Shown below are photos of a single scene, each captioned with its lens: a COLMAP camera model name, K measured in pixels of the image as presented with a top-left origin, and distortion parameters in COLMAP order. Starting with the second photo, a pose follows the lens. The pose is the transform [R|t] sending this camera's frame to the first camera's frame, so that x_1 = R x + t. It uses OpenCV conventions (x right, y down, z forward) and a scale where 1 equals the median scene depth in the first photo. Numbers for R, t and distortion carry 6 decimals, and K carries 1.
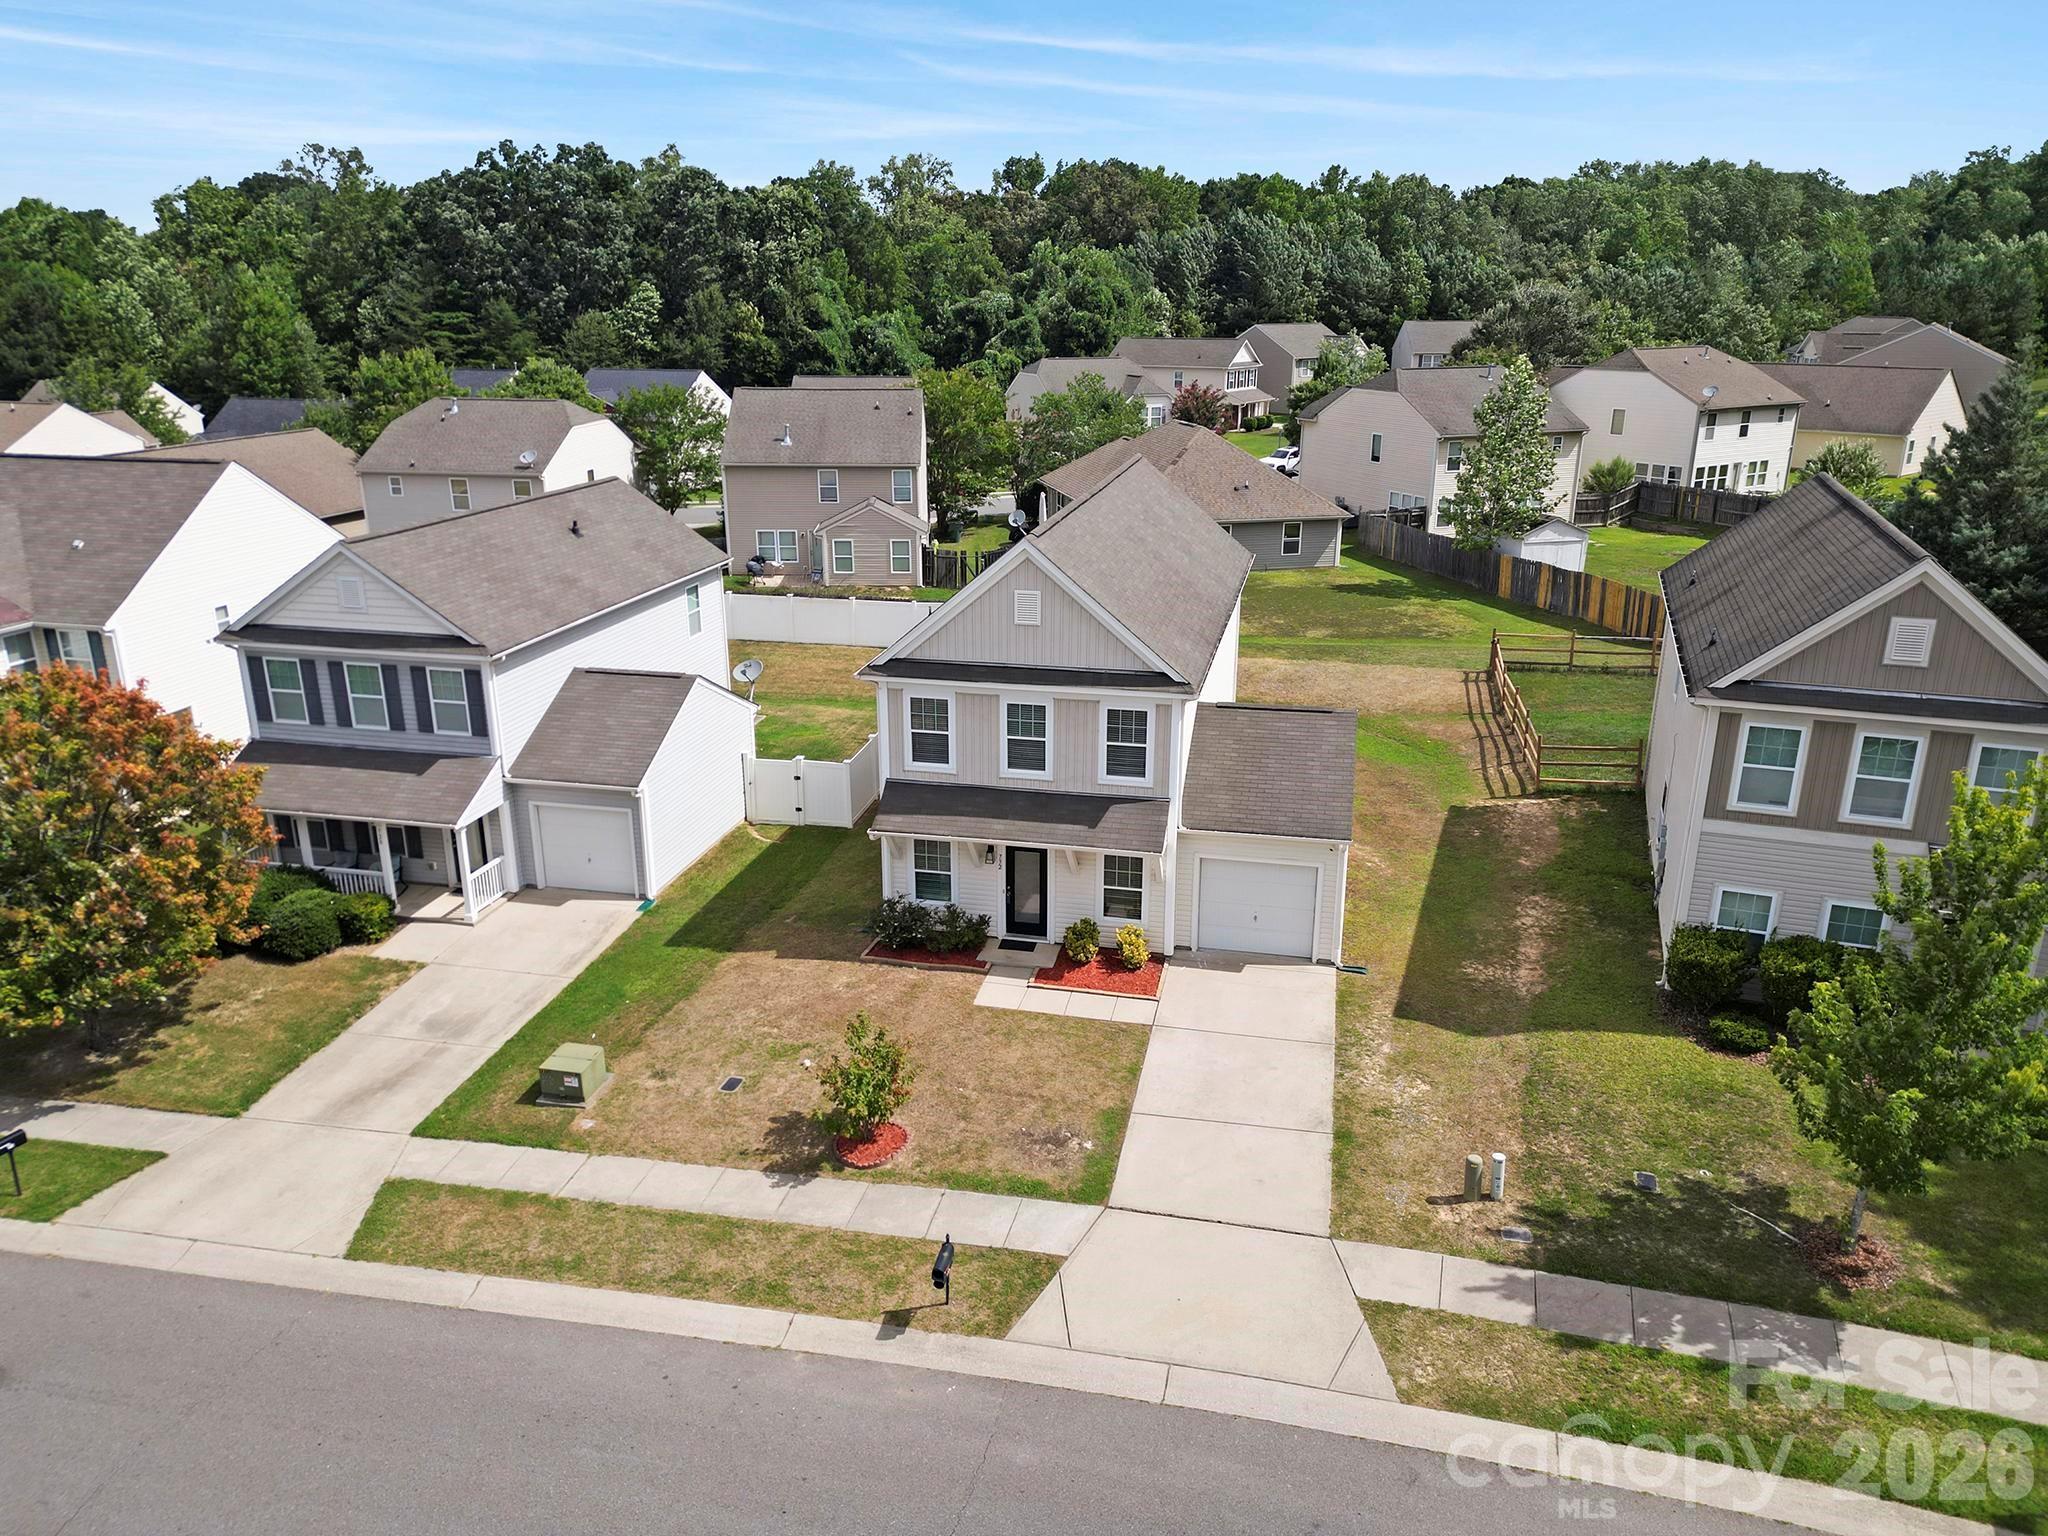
lens RADIAL K [[1423.2, 0, 1024.0], [0, 1423.2, 768.0], [0, 0, 1]] dist [0.082495, -0.083582]
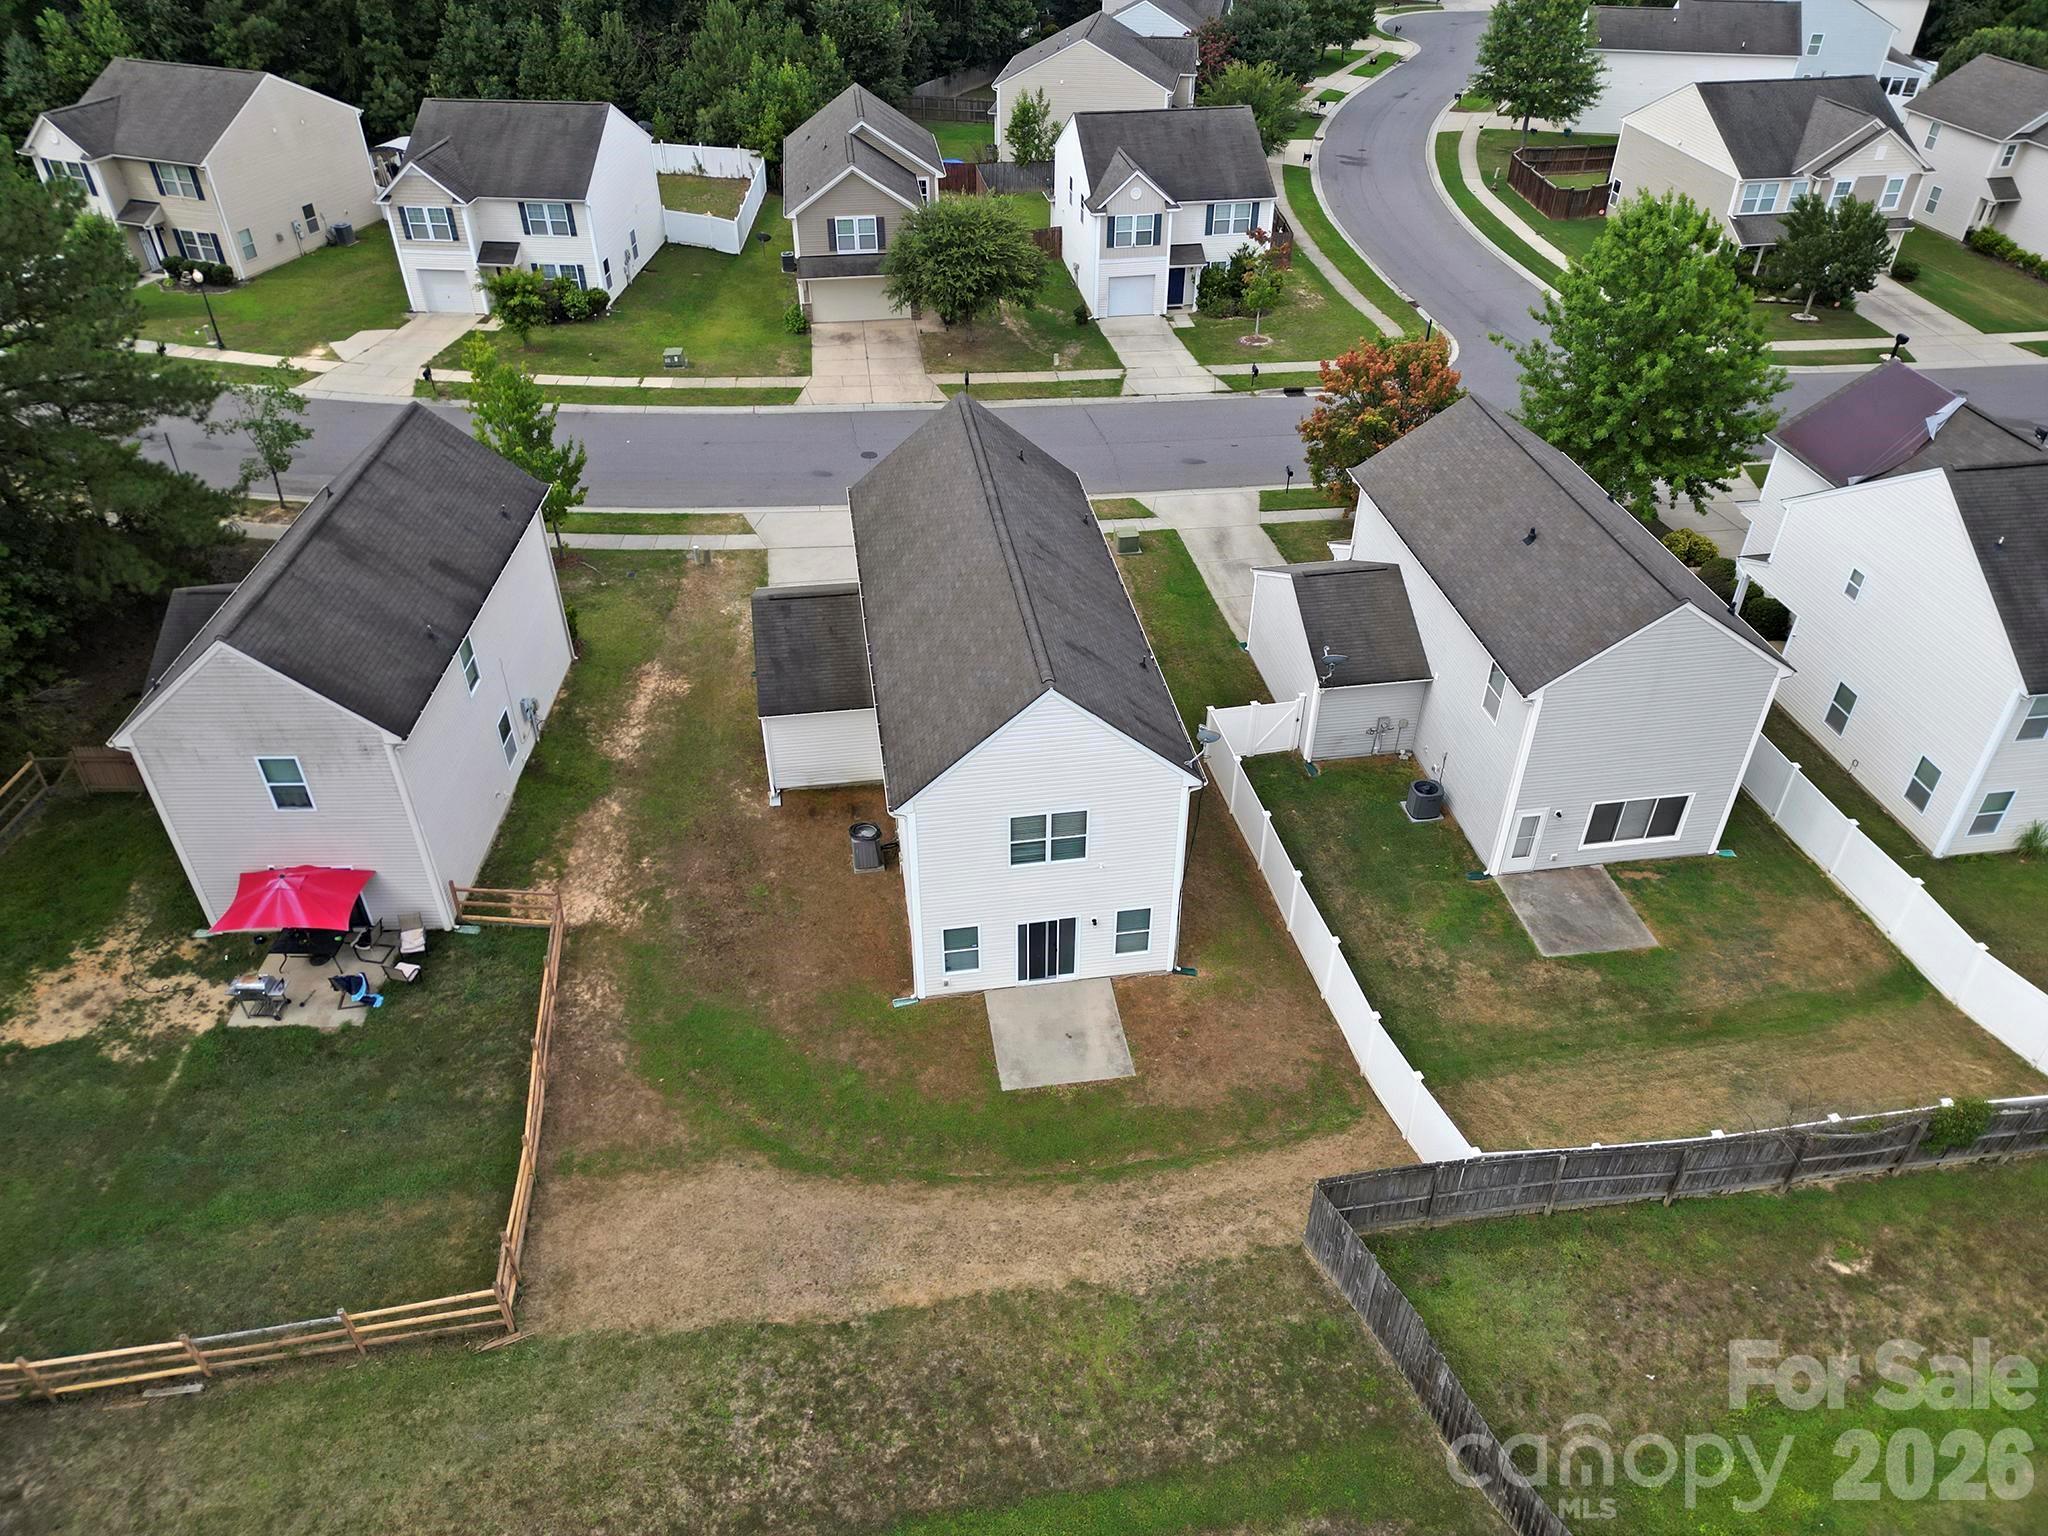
lens RADIAL K [[1423.2, 0, 1024.0], [0, 1423.2, 768.0], [0, 0, 1]] dist [0.082495, -0.083582]
pose [[-0.932942, 0.217832, -0.286652, 0.468891], [-0.111458, 0.582331, 0.805275, -1.181307], [0.342341, 0.783224, -0.519002, 2.168049]]
